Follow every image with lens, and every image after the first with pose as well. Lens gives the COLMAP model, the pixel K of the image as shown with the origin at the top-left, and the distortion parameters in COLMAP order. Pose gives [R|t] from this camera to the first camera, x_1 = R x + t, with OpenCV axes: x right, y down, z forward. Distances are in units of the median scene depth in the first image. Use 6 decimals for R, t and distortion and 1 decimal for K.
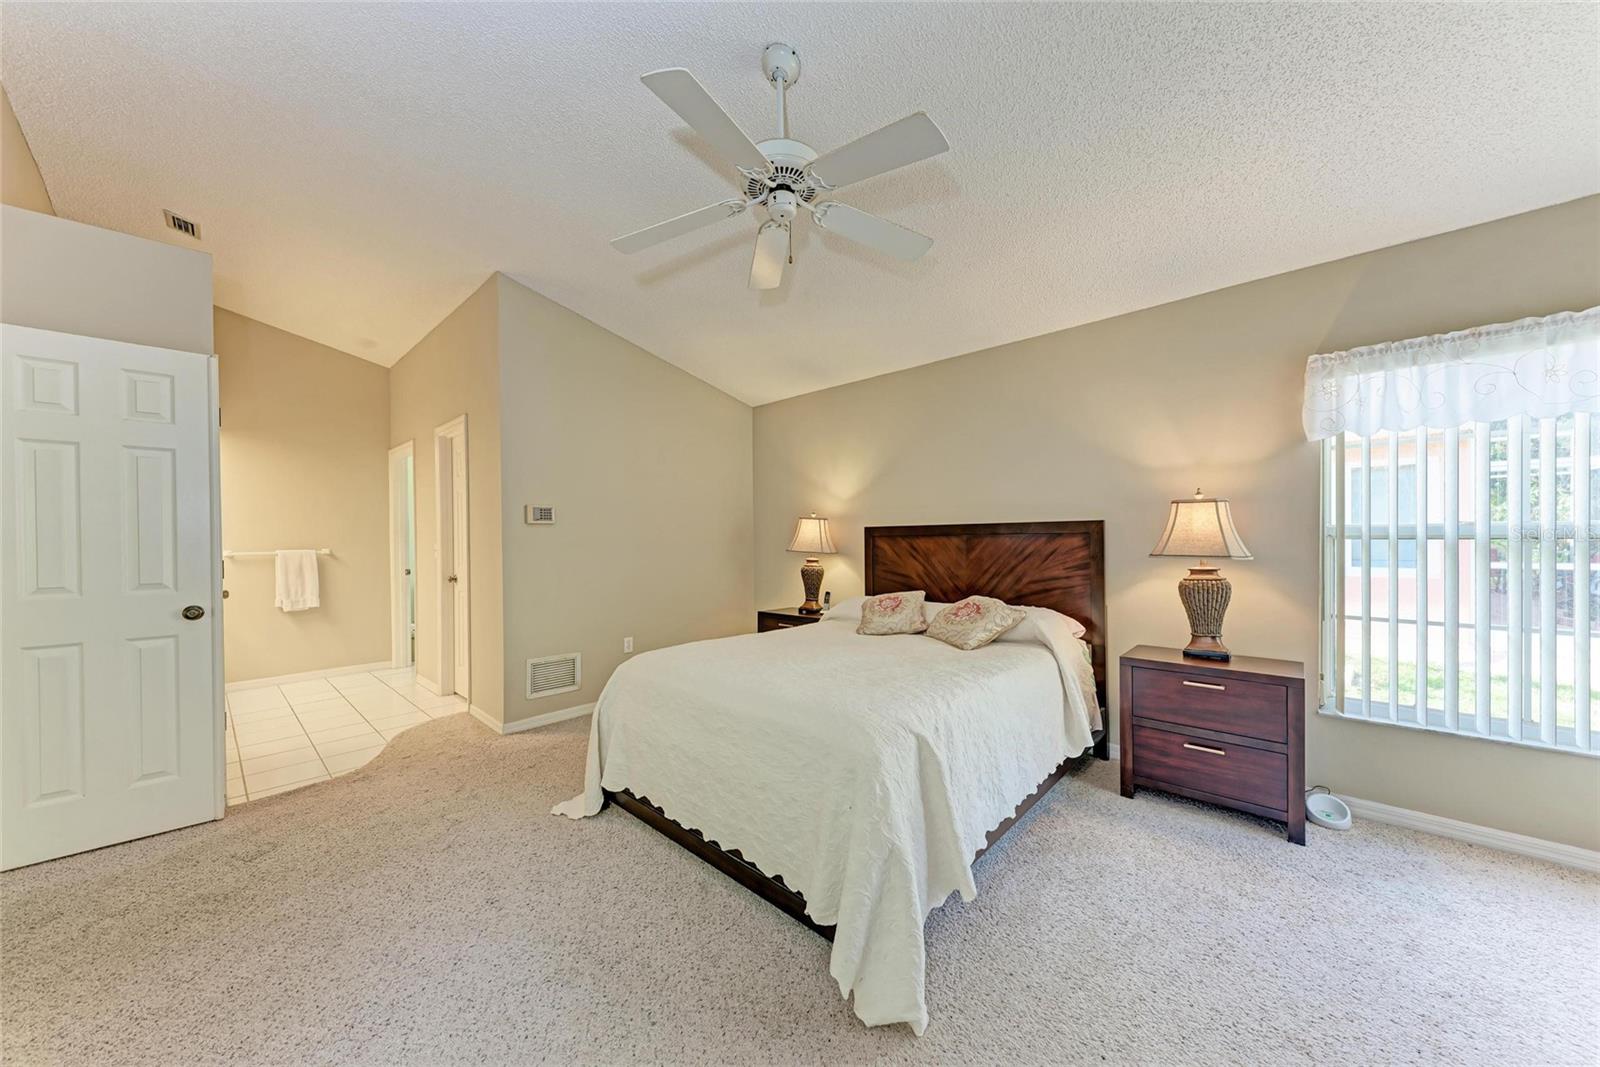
lens RADIAL K [[588.4, 0, 802.8], [0, 588.4, 540.4], [0, 0, 1]] dist [0.055898, -0.000012]
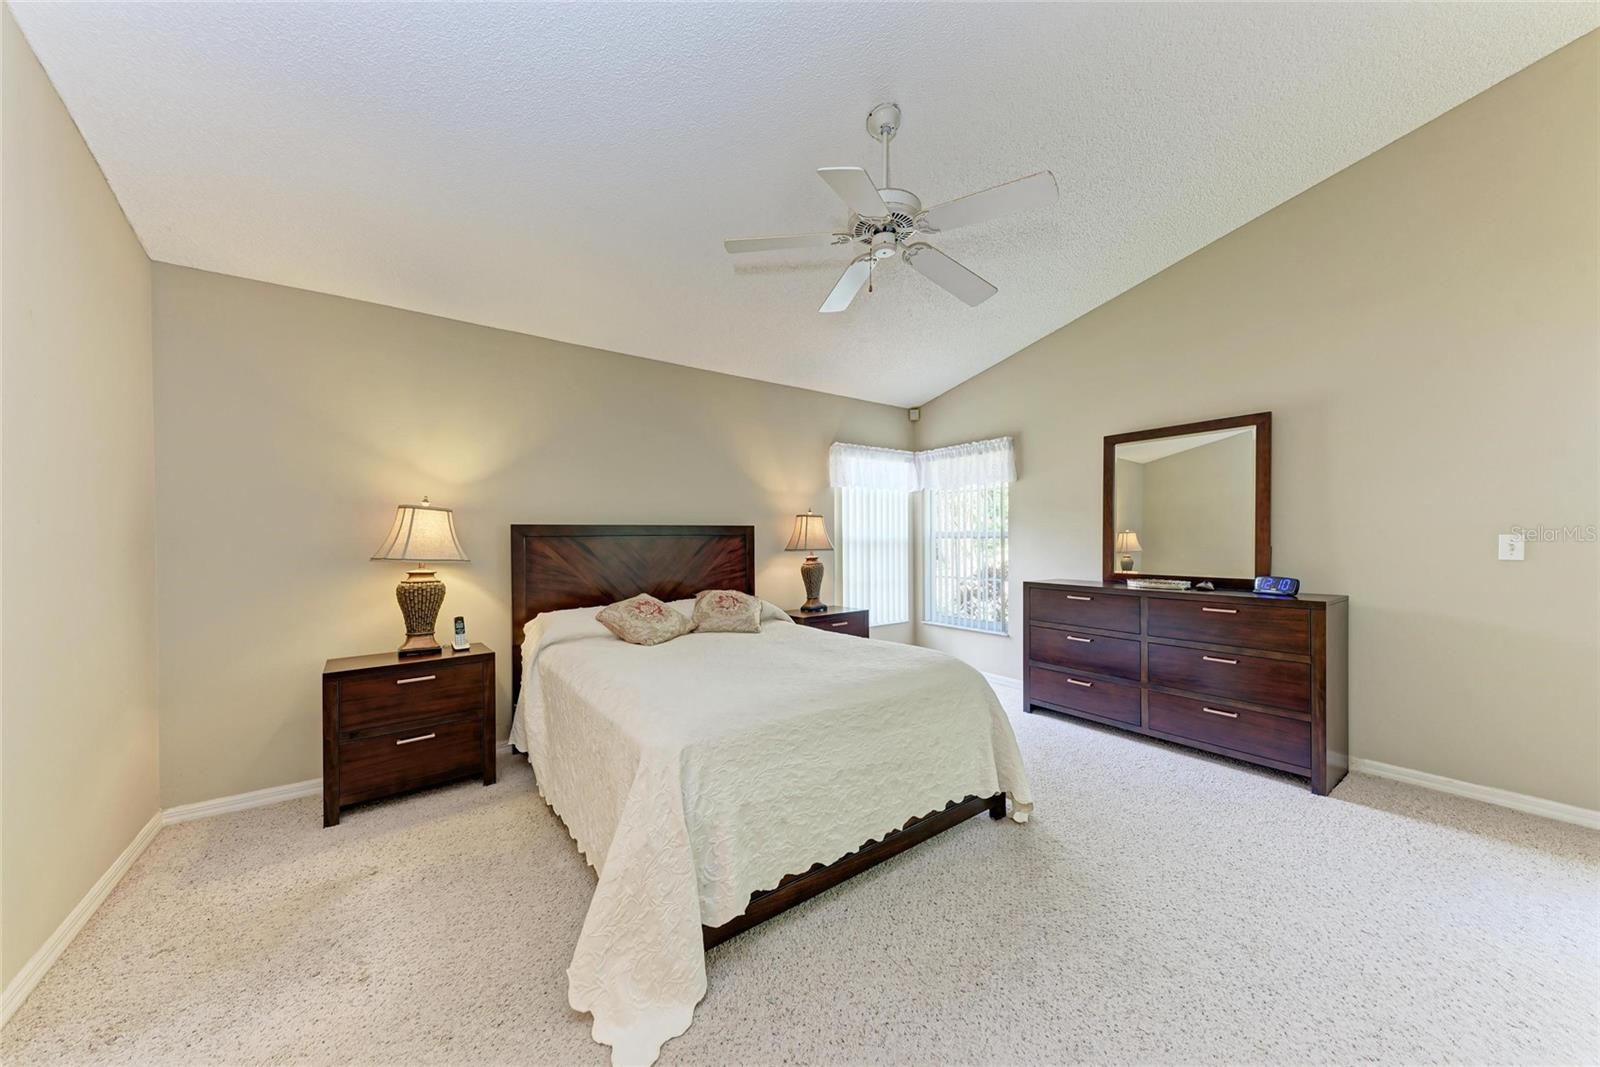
lens RADIAL K [[552.5, 0, 803.6], [0, 552.5, 542.7], [0, 0, 1]] dist [0.001759, -0.000002]
pose [[0.206020, -0.006414, 0.978527, -0.555223], [0.011745, 0.999923, 0.004081, 0.000377], [-0.978477, 0.010652, 0.206080, 0.479075]]
